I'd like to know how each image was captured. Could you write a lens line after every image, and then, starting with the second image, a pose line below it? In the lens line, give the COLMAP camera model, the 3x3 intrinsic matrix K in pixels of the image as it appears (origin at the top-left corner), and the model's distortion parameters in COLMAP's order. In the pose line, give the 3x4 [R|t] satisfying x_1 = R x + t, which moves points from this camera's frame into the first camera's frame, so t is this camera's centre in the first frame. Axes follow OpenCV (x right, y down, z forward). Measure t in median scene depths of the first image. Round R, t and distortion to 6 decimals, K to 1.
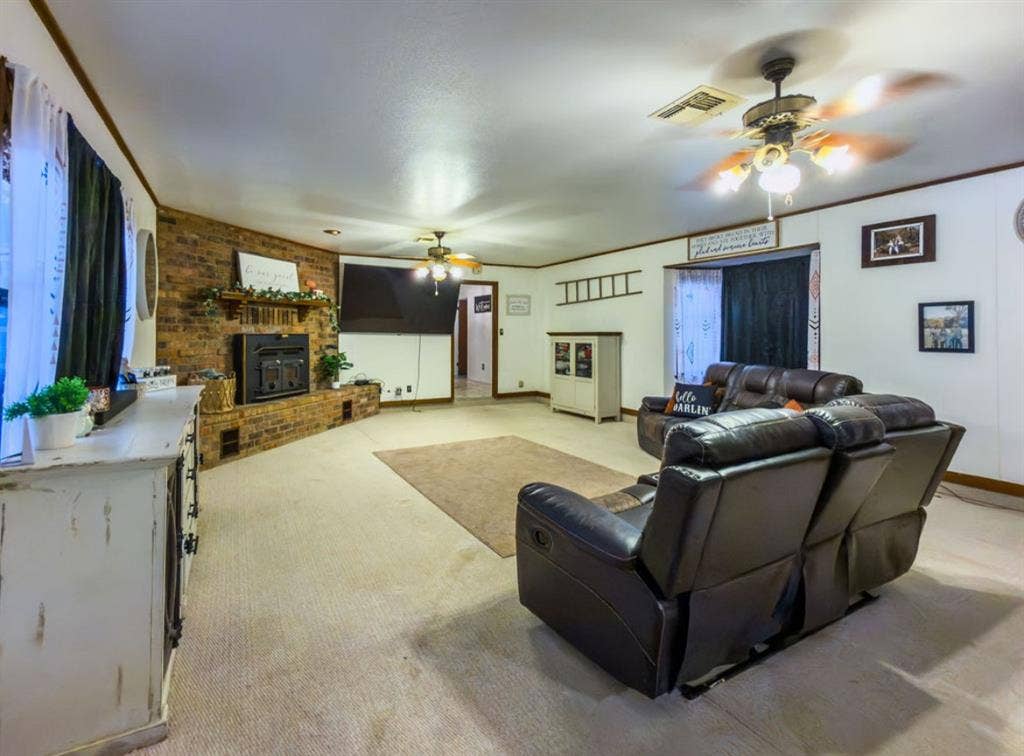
lens RADIAL K [[474.7, 0, 463.0], [0, 474.7, 330.9], [0, 0, 1]] dist [-0.000657, -0.000303]
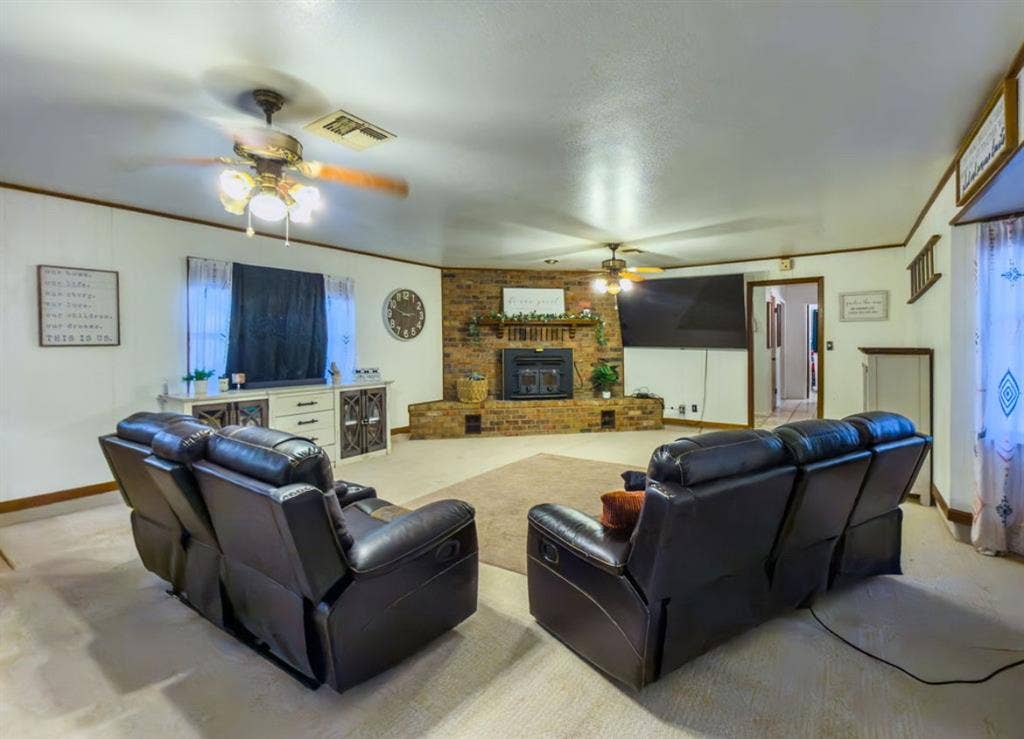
lens RADIAL K [[464.5, 0, 515.8], [0, 464.5, 351.6], [0, 0, 1]] dist [-0.000339, -0.000006]
pose [[0.489227, 0.013285, -0.872055, 0.666751], [0.007934, 0.999775, 0.019682, -0.009635], [0.872121, -0.016548, 0.489011, 0.356764]]
